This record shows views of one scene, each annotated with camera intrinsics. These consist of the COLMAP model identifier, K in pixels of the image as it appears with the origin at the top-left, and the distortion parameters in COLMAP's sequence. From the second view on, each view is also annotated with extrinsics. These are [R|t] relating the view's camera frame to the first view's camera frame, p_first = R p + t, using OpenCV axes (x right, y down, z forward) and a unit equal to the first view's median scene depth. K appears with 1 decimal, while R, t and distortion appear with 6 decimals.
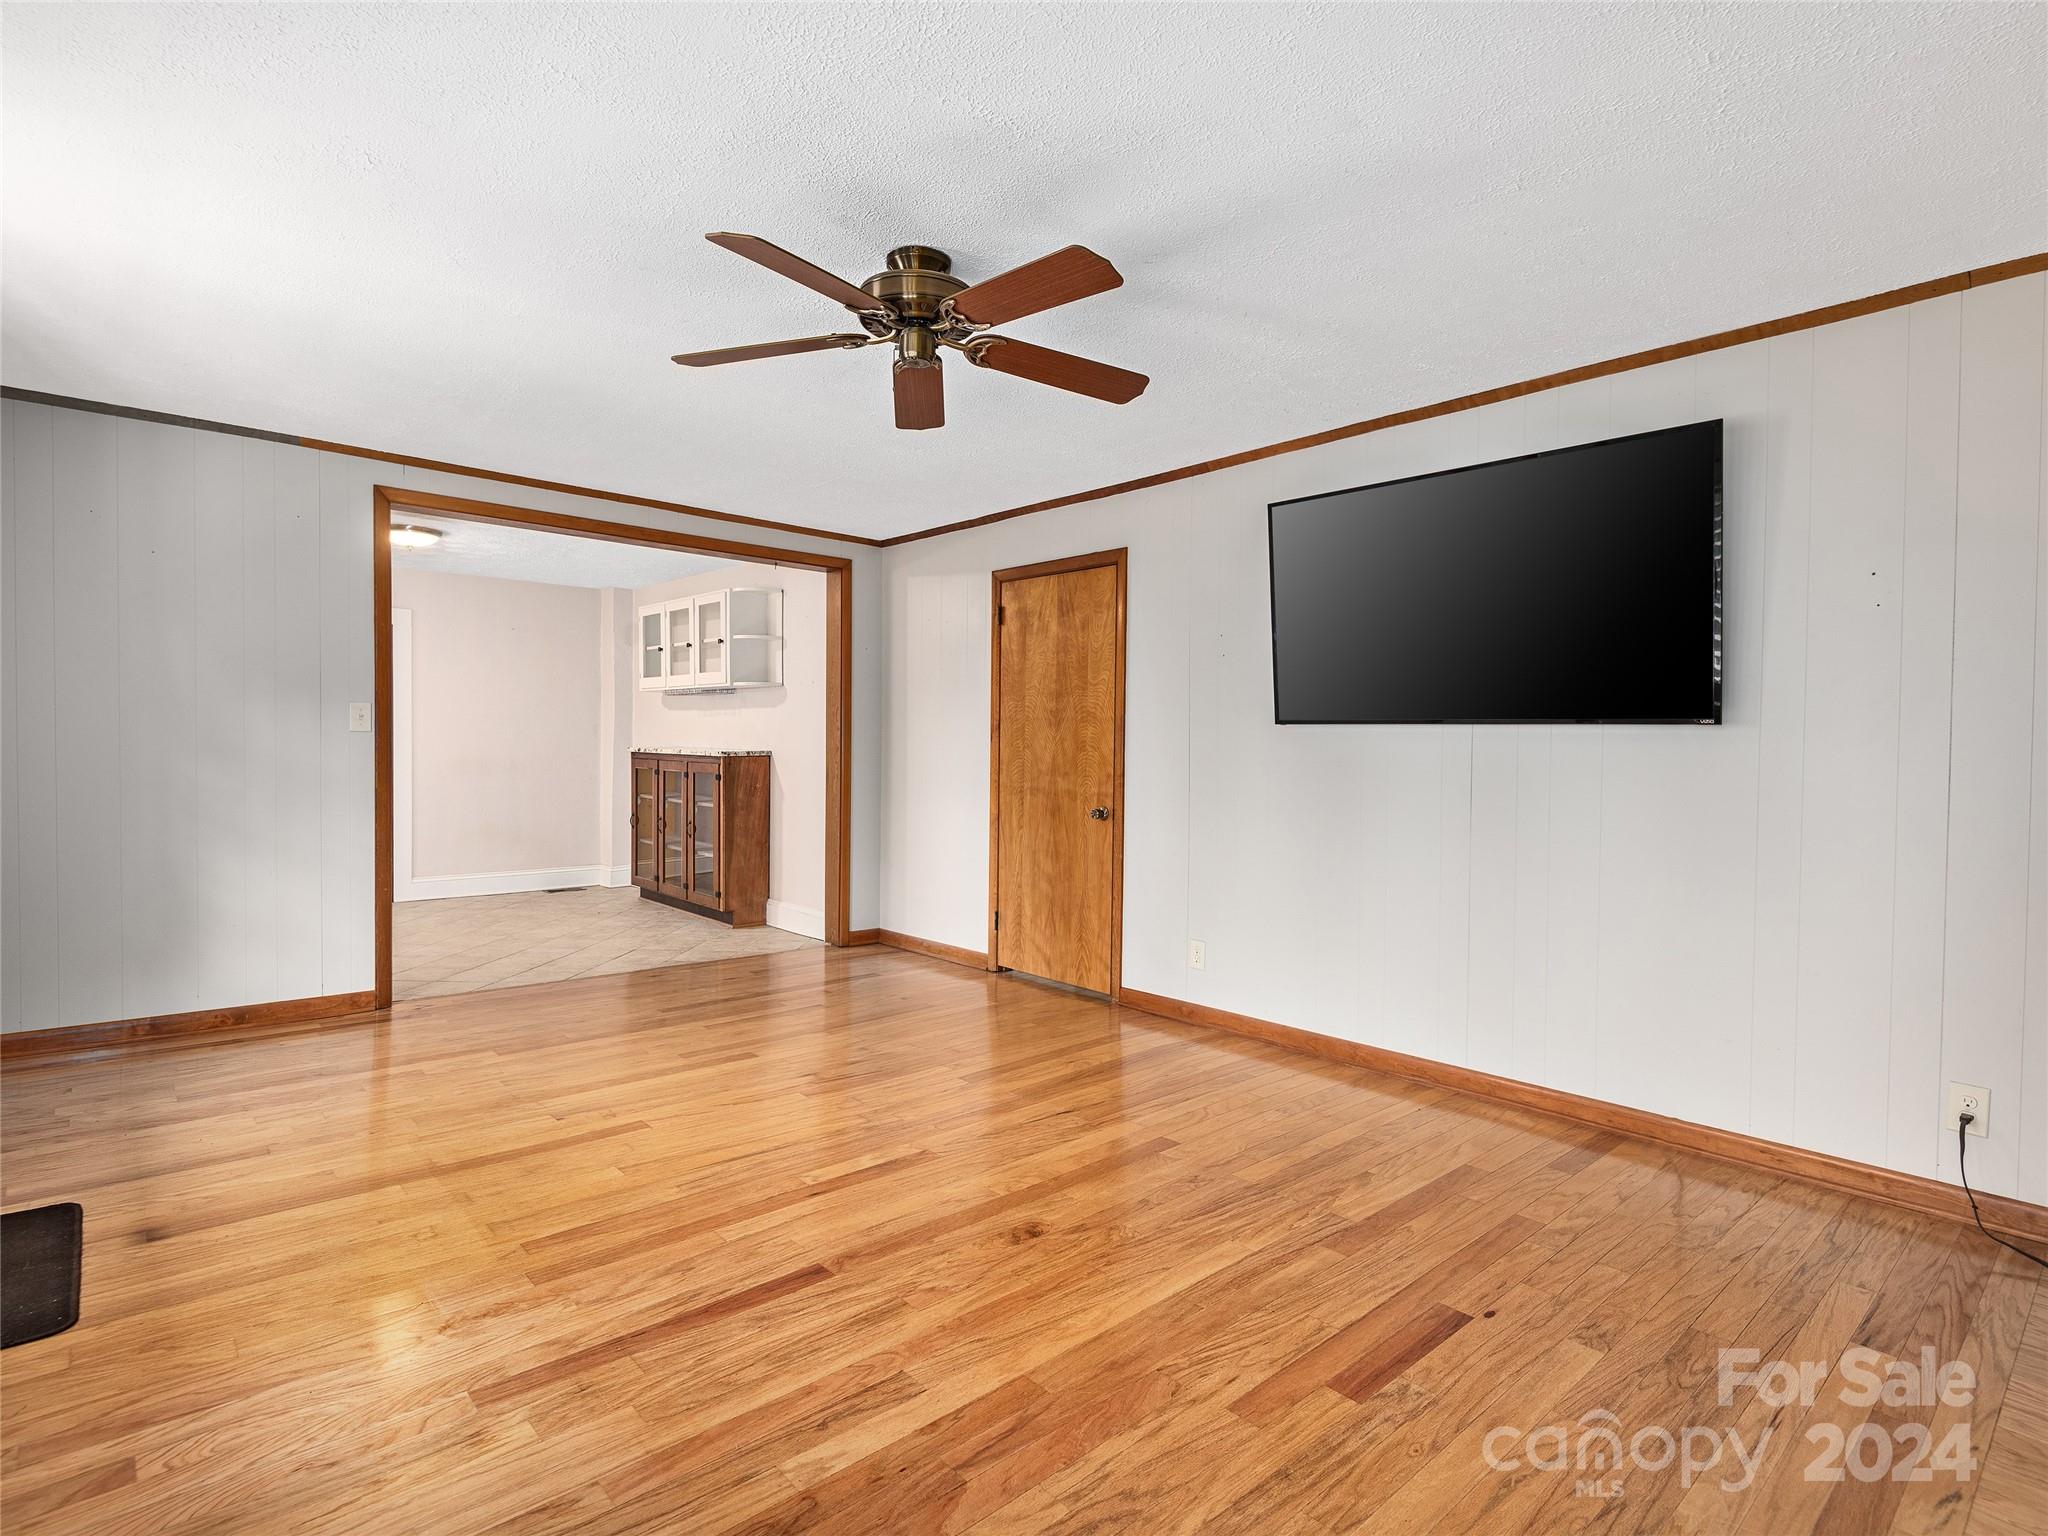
lens RADIAL K [[1041.7, 0, 1024.2], [0, 1041.7, 759.8], [0, 0, 1]] dist [0.001642, 0.000458]
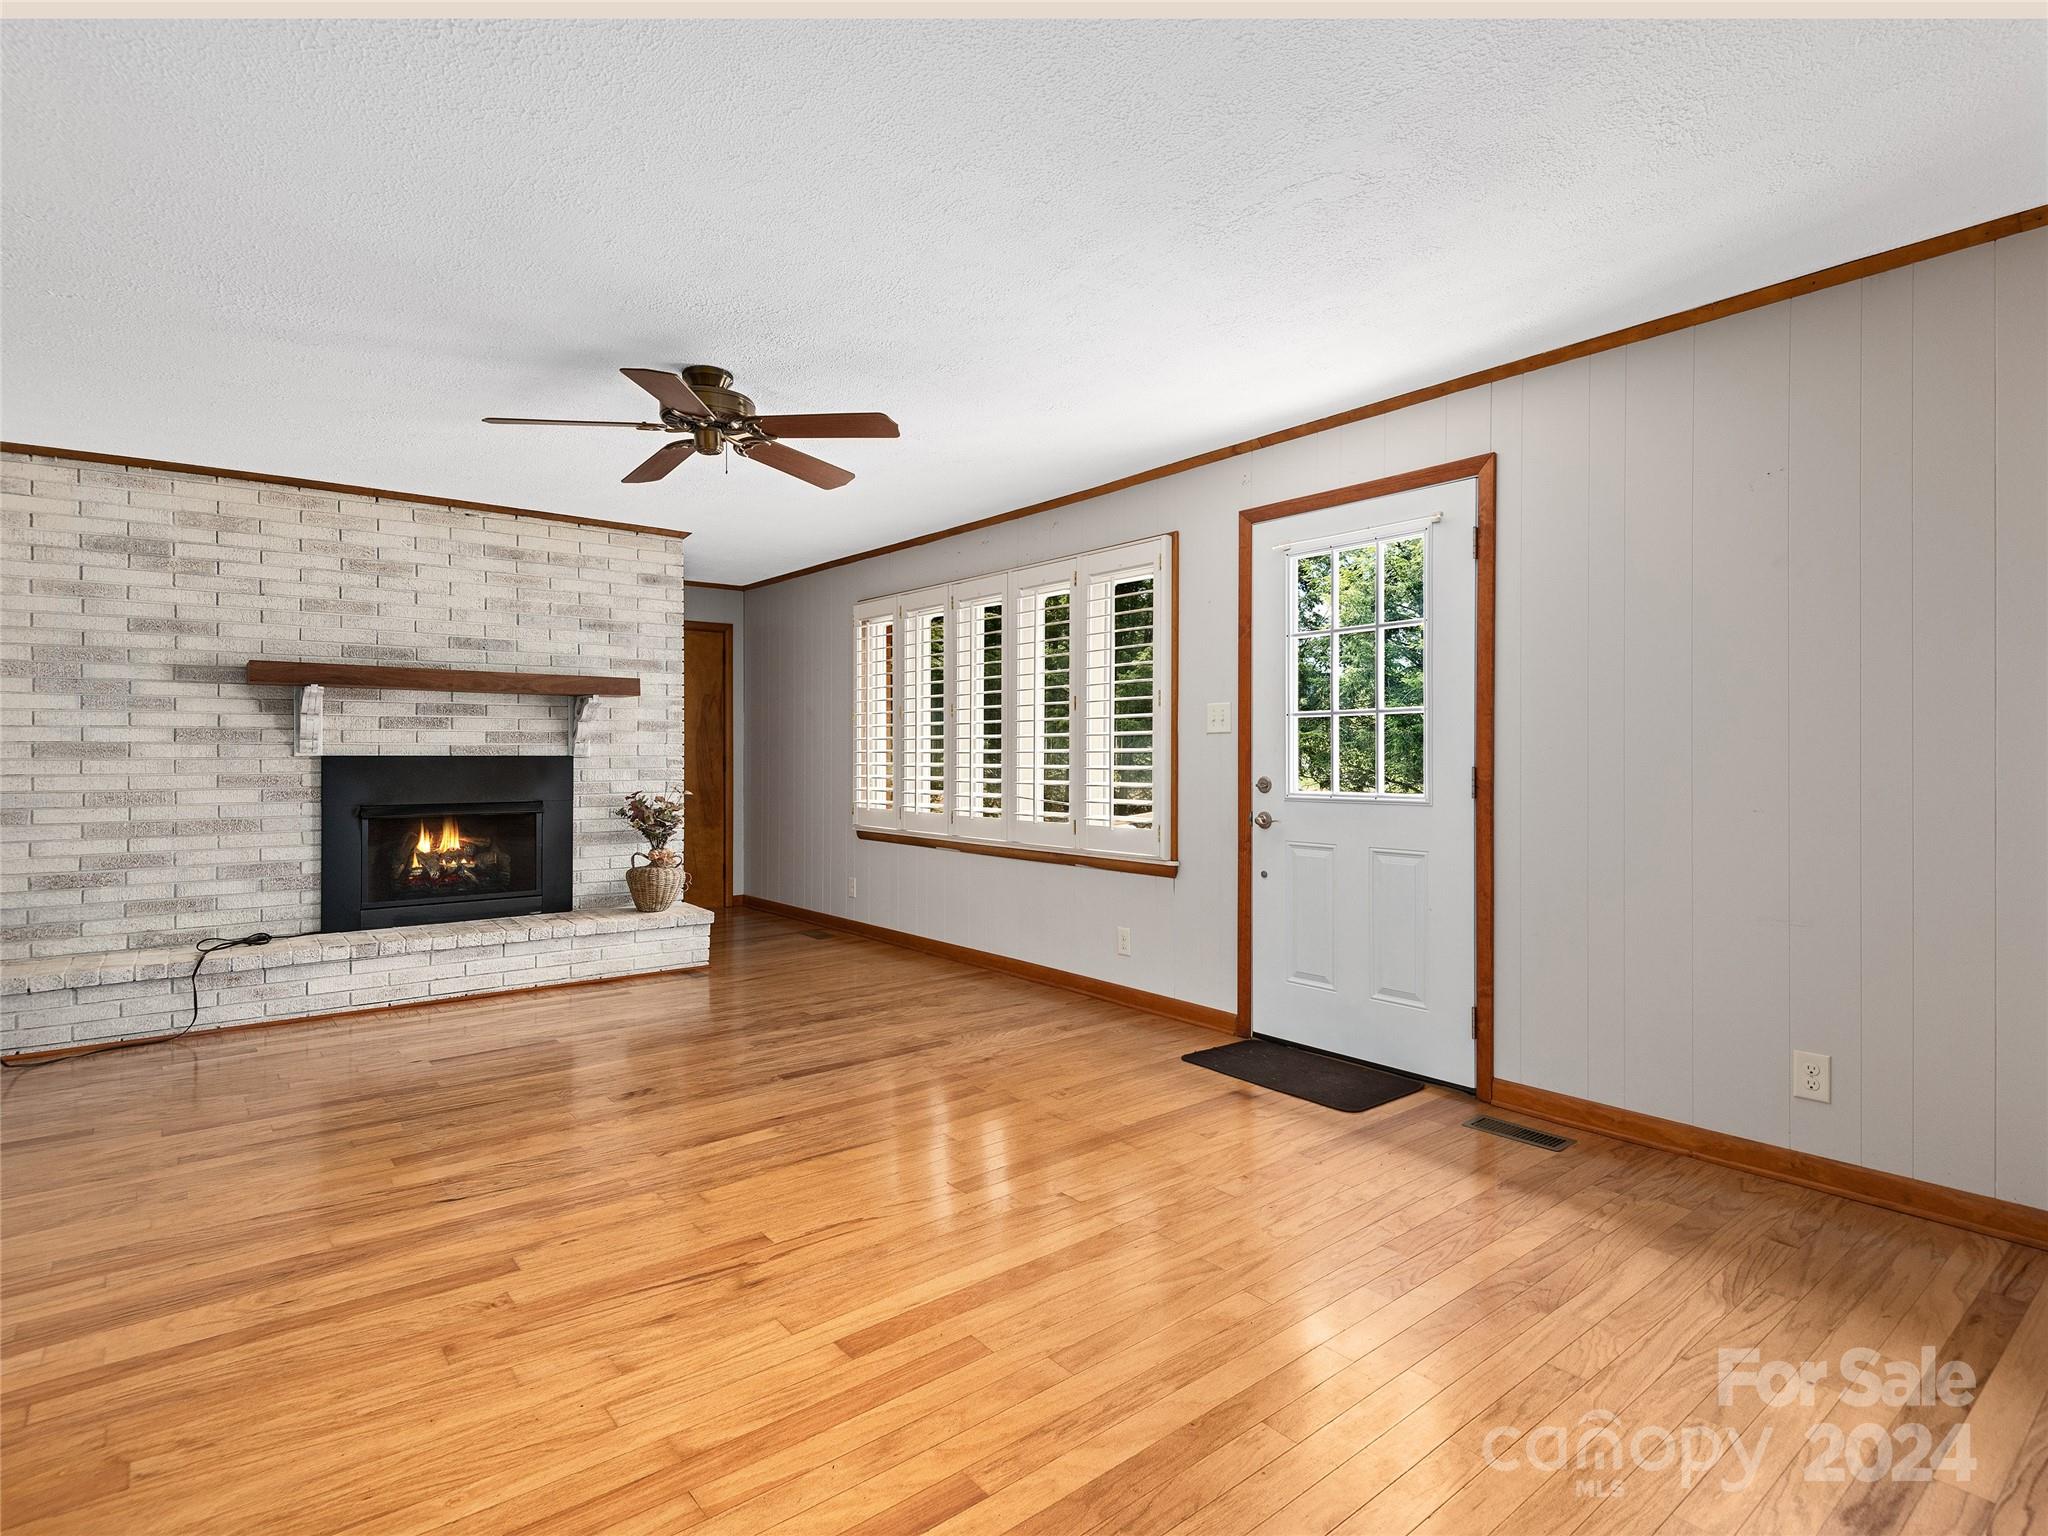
lens RADIAL K [[1041.7, 0, 1023.0], [0, 1041.7, 761.0], [0, 0, 1]] dist [0.001642, 0.000458]
pose [[-0.998813, -0.012700, 0.047020, -0.535133], [-0.011619, 0.999664, 0.023184, -0.031010], [-0.047299, 0.022610, -0.998625, 2.185404]]
